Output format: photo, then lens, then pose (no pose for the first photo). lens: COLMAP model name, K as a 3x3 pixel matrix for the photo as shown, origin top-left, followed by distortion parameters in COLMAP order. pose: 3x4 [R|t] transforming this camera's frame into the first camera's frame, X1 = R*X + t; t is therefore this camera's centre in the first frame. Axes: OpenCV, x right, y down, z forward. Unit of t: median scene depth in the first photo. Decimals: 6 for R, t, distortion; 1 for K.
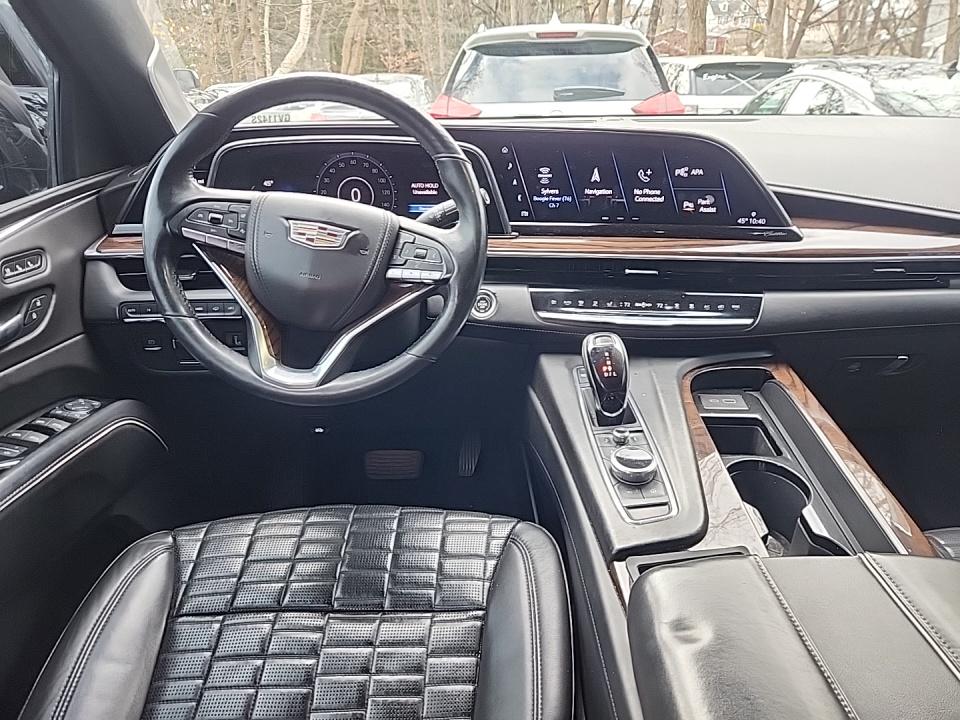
lens RADIAL K [[697.5, 0, 480.0], [0, 697.5, 360.0], [0, 0, 1]] dist [0.064081, -0.075932]
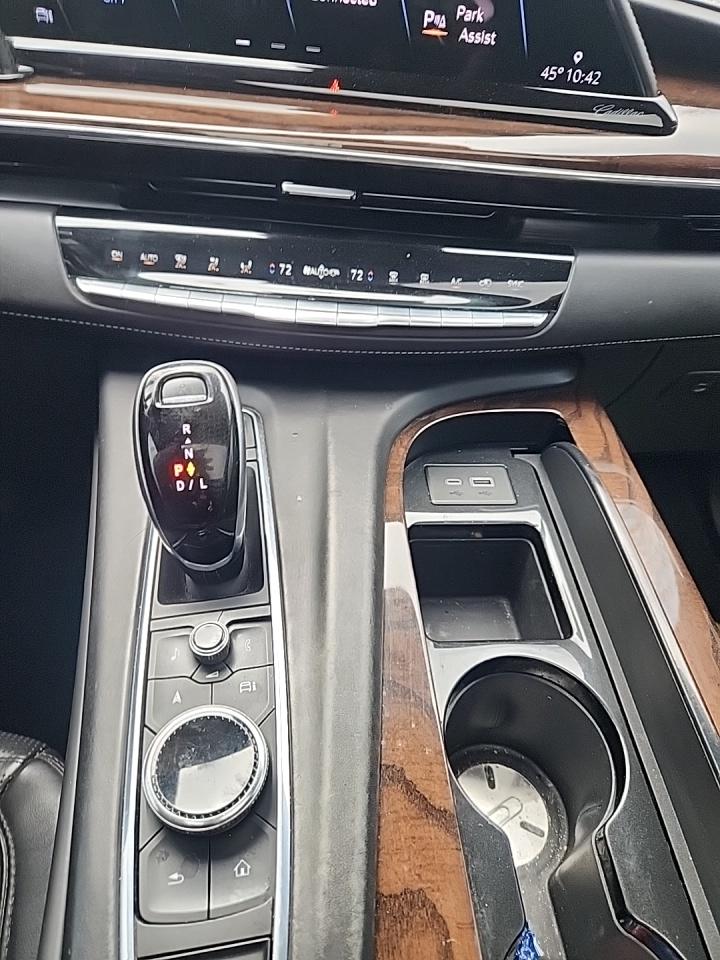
lens RADIAL K [[697.5, 0, 364.1], [0, 697.5, 503.8], [0, 0, 1]] dist [0.064081, -0.075932]
pose [[0.989417, -0.014134, 0.144407, 0.193698], [-0.035743, 0.940831, 0.336985, -0.091674], [-0.140625, -0.338581, 0.930370, 0.526093]]
